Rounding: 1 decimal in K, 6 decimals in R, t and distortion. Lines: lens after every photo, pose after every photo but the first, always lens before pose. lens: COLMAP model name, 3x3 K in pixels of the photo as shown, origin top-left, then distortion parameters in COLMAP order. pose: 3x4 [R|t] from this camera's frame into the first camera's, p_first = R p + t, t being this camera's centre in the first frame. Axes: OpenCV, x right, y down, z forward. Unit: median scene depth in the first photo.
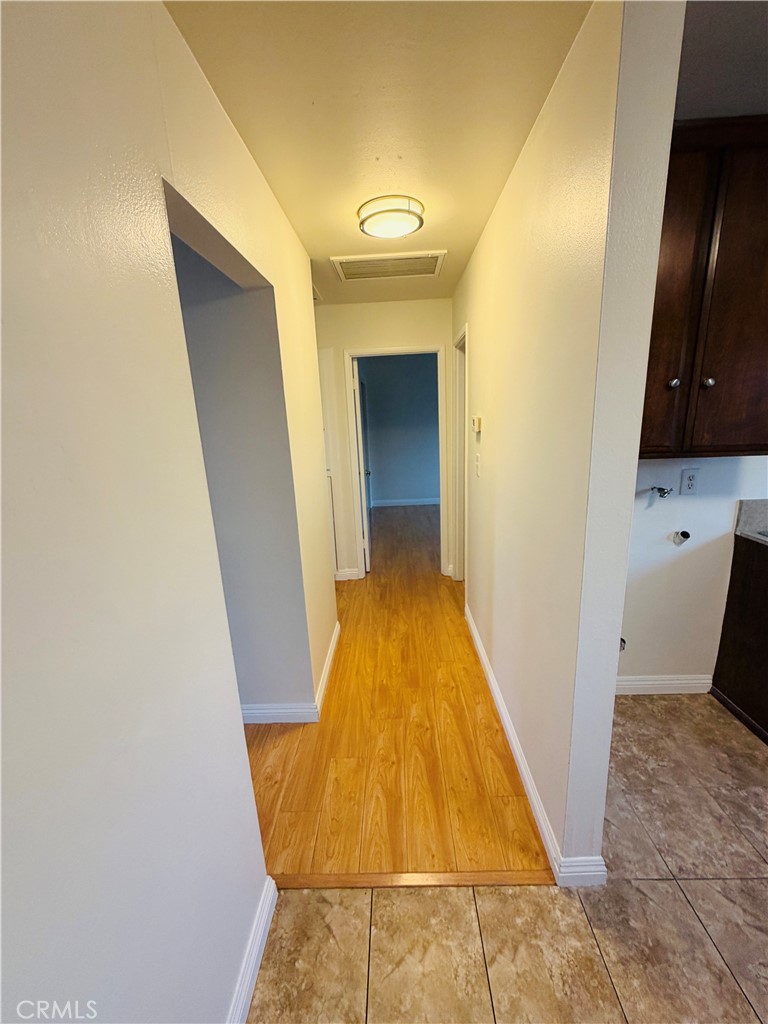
lens RADIAL K [[406.8, 0, 386.0], [0, 406.8, 513.2], [0, 0, 1]] dist [0.000406, -0.000055]
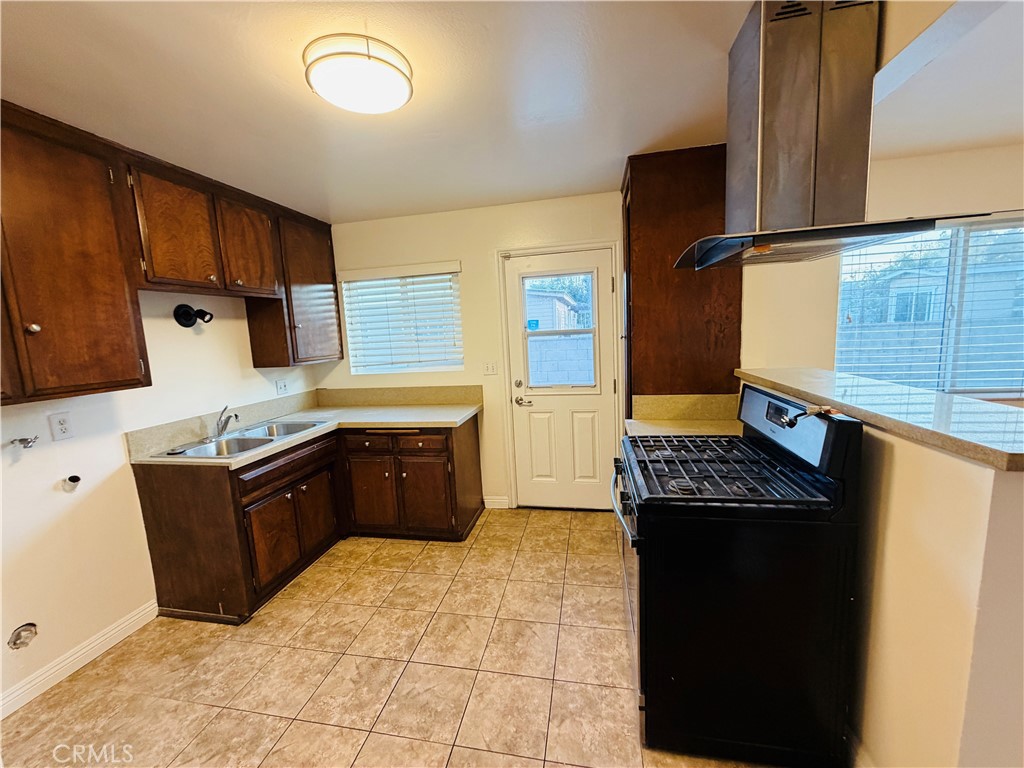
lens RADIAL K [[406.8, 0, 511.4], [0, 406.8, 386.8], [0, 0, 1]] dist [0.000406, -0.000055]
pose [[0.172076, -0.103930, 0.979586, -0.014654], [0.269759, 0.961378, 0.054612, 0.070798], [-0.947428, 0.254854, 0.193466, -0.237725]]
